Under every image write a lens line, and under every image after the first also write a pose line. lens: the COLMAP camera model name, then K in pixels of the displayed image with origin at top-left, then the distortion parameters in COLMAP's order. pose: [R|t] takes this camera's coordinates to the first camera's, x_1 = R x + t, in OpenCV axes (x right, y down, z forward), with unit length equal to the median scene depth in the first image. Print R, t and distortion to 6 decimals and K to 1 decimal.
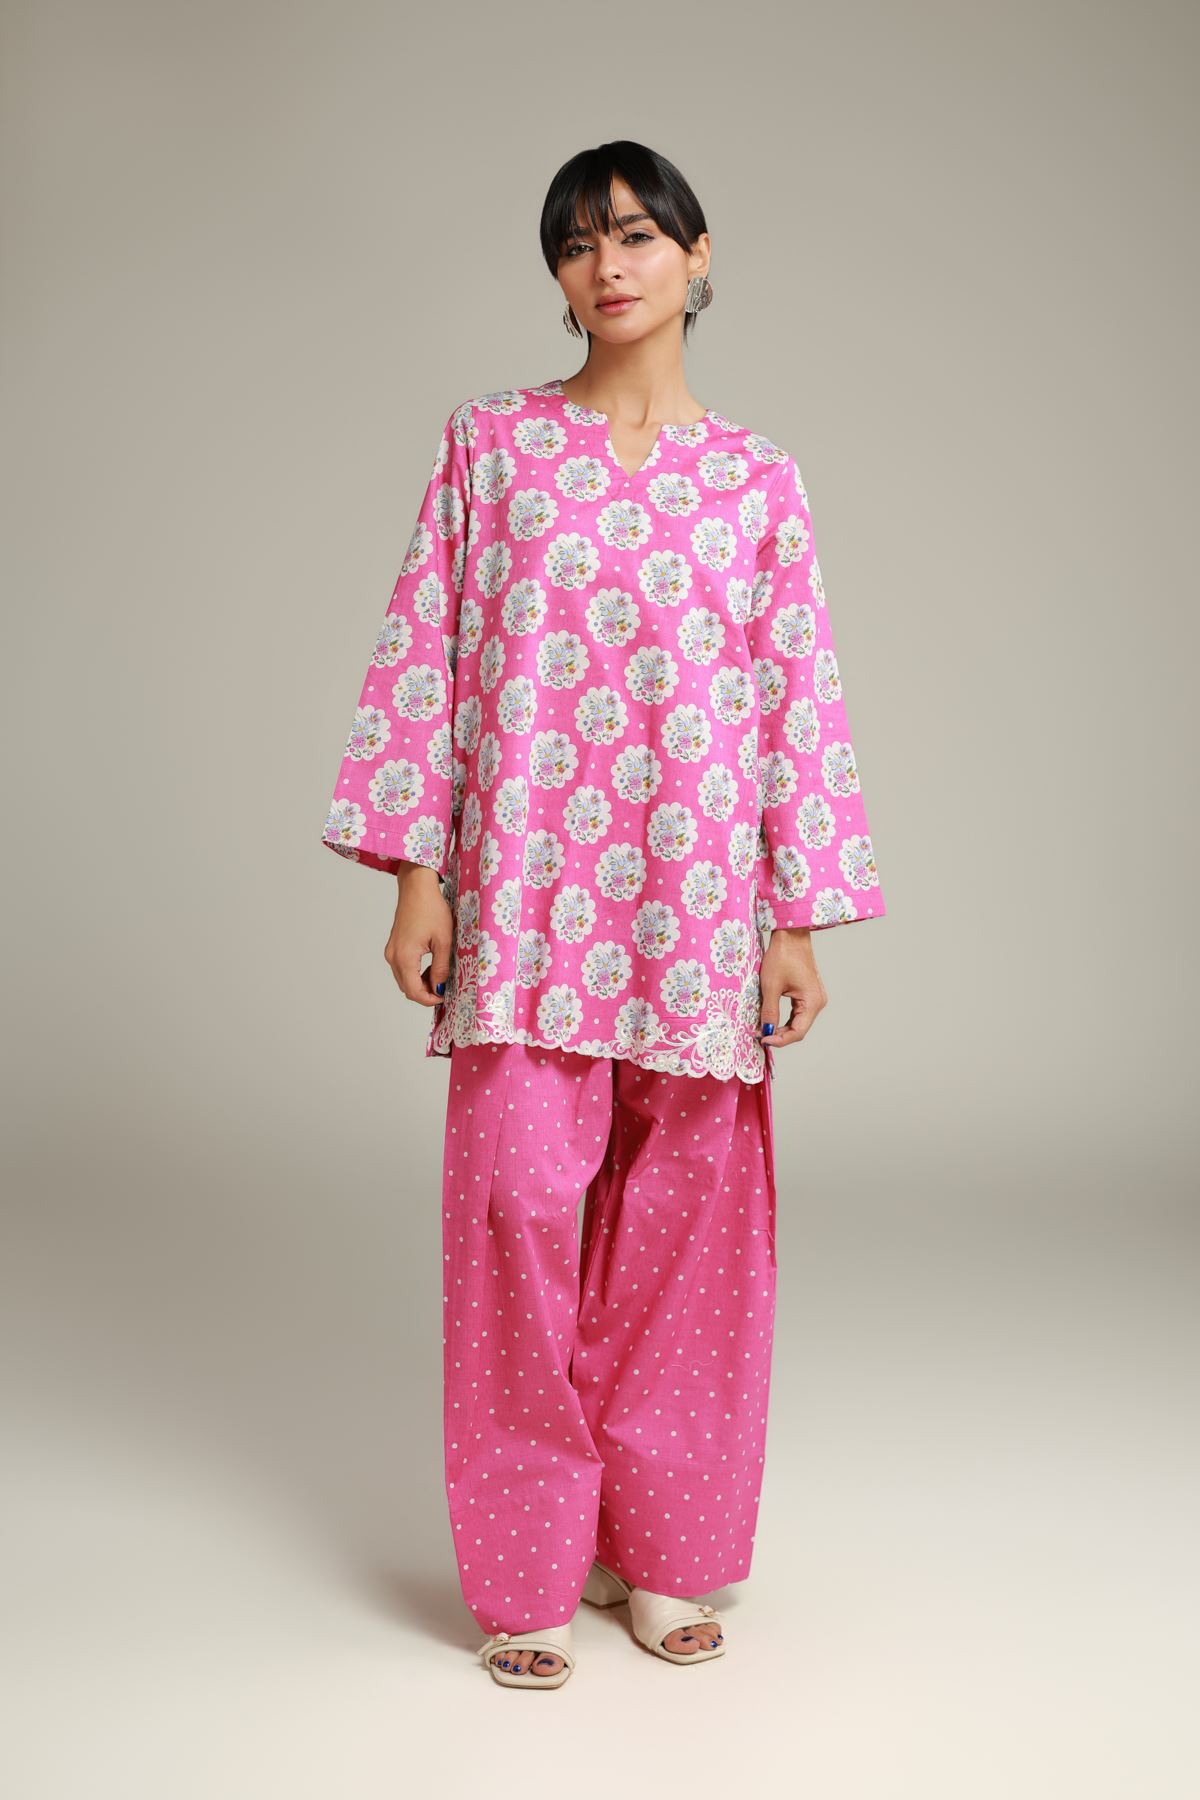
lens RADIAL K [[2565.1, 0, 601.6], [0, 2565.1, 839.7], [0, 0, 1]] dist [-0.269138, 0.951677]
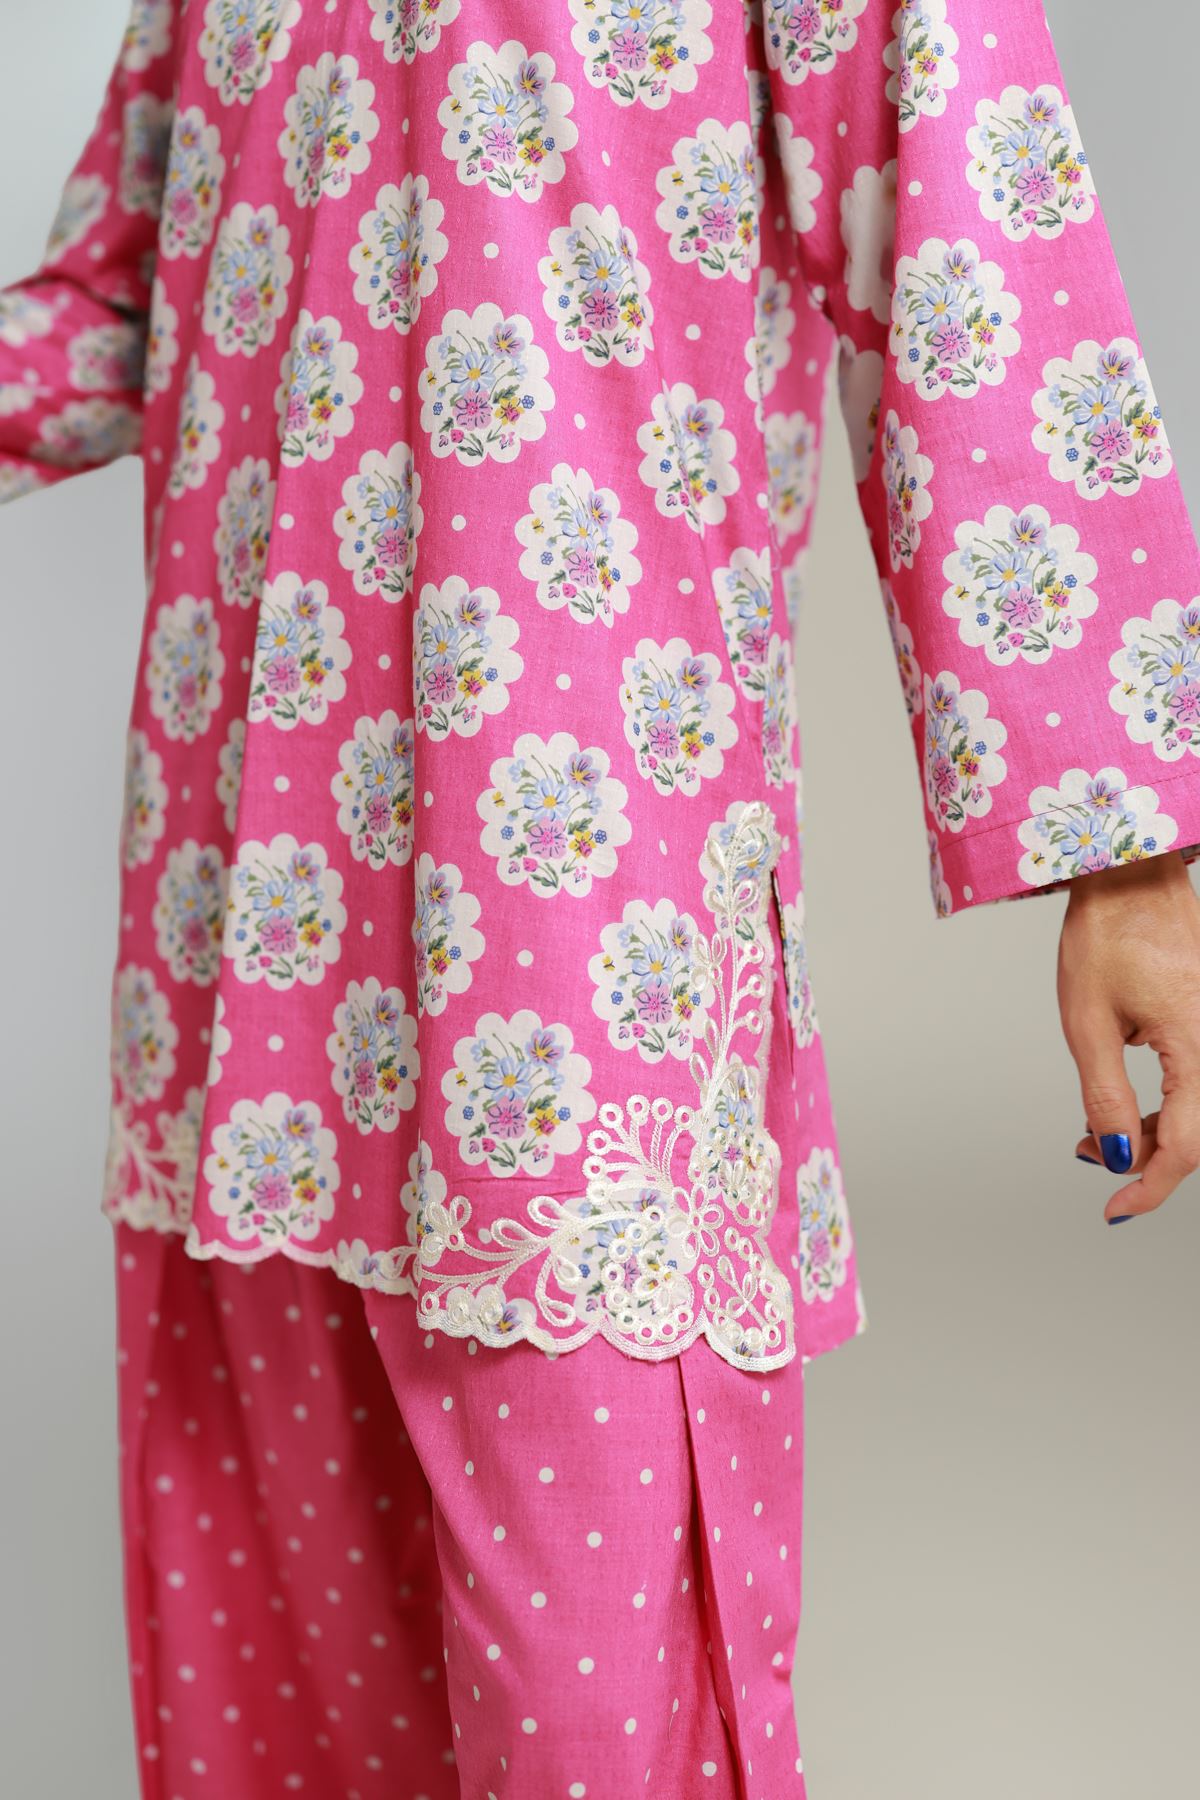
lens RADIAL K [[2565.1, 0, 601.6], [0, 2565.1, 839.7], [0, 0, 1]] dist [-0.269138, 0.951677]
pose [[0.691063, -0.109154, -0.714505, 0.294187], [0.069480, 0.993985, -0.084650, 0.053694], [0.719447, 0.008855, 0.694491, 0.765569]]
